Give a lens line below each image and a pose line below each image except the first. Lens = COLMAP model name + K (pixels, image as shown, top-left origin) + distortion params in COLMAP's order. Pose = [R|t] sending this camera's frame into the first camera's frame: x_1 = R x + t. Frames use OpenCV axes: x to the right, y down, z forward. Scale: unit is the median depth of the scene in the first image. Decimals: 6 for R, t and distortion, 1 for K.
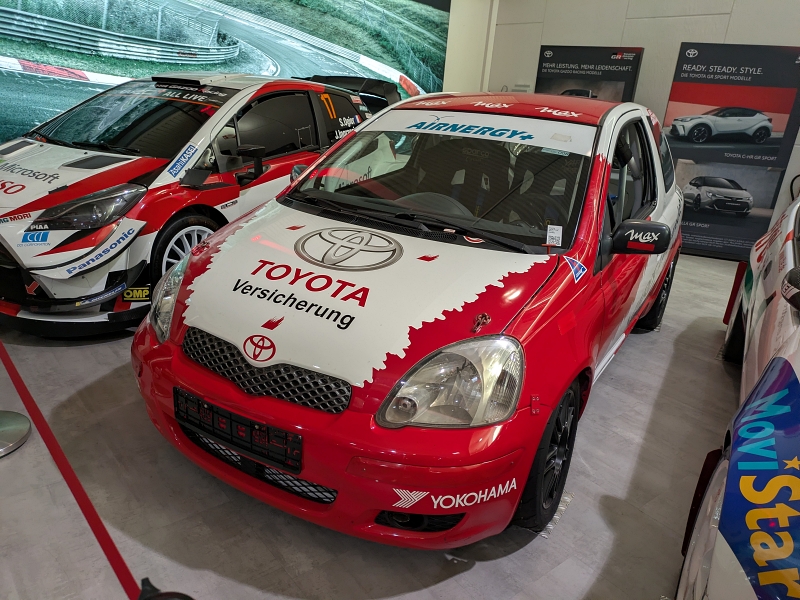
lens RADIAL K [[597.1, 0, 401.5], [0, 597.1, 311.0], [0, 0, 1]] dist [0.027244, -0.014230]
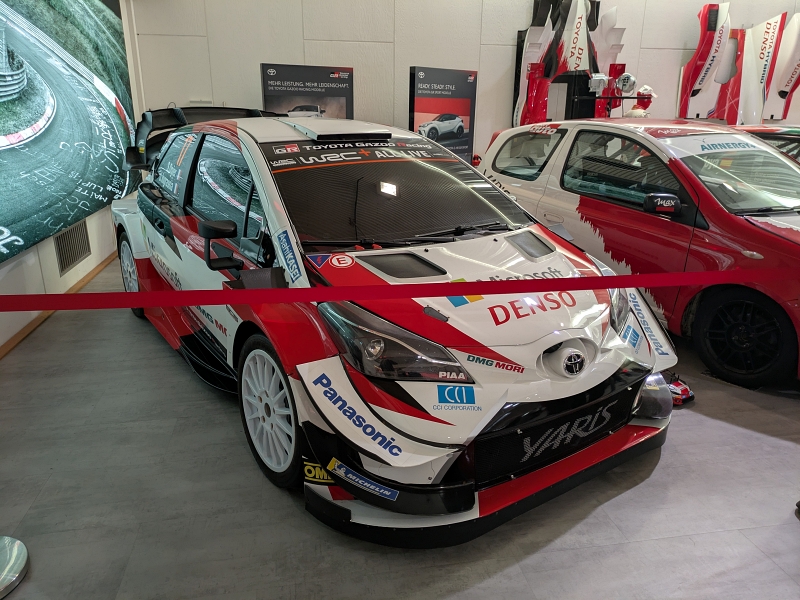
lens RADIAL K [[597.1, 0, 401.2], [0, 597.1, 293.6], [0, 0, 1]] dist [0.027244, -0.014230]
pose [[0.461302, -0.320291, 0.827414, -0.818838], [0.330111, 0.927575, 0.175019, -0.256176], [-0.823545, 0.192402, 0.533624, 0.486222]]
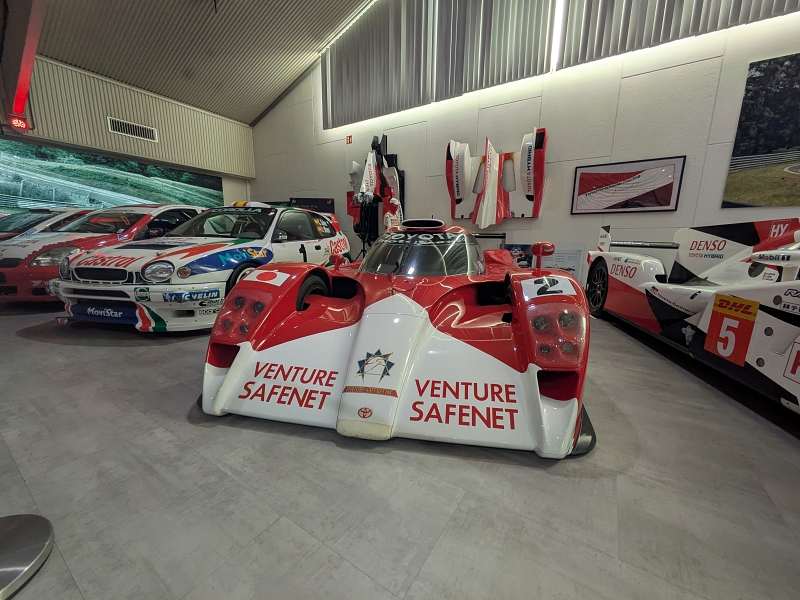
lens RADIAL K [[315.2, 0, 400.4], [0, 315.2, 302.3], [0, 0, 1]] dist [0.009282, -0.000522]
pose [[0.951294, -0.117437, 0.285041, 0.528577], [0.159638, 0.978635, -0.129577, 0.342034], [-0.263734, 0.168769, 0.949717, -0.511757]]
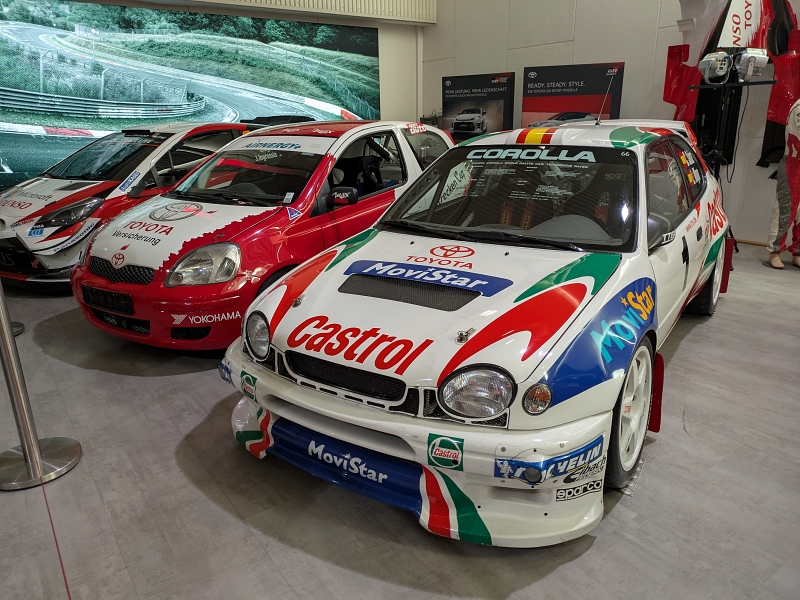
lens RADIAL K [[597.1, 0, 403.0], [0, 597.1, 295.1], [0, 0, 1]] dist [0.027244, -0.014230]
pose [[0.994304, -0.067932, -0.082123, 0.303367], [0.062387, 0.995712, -0.068298, 0.131821], [0.086410, 0.062786, 0.994279, -0.320056]]
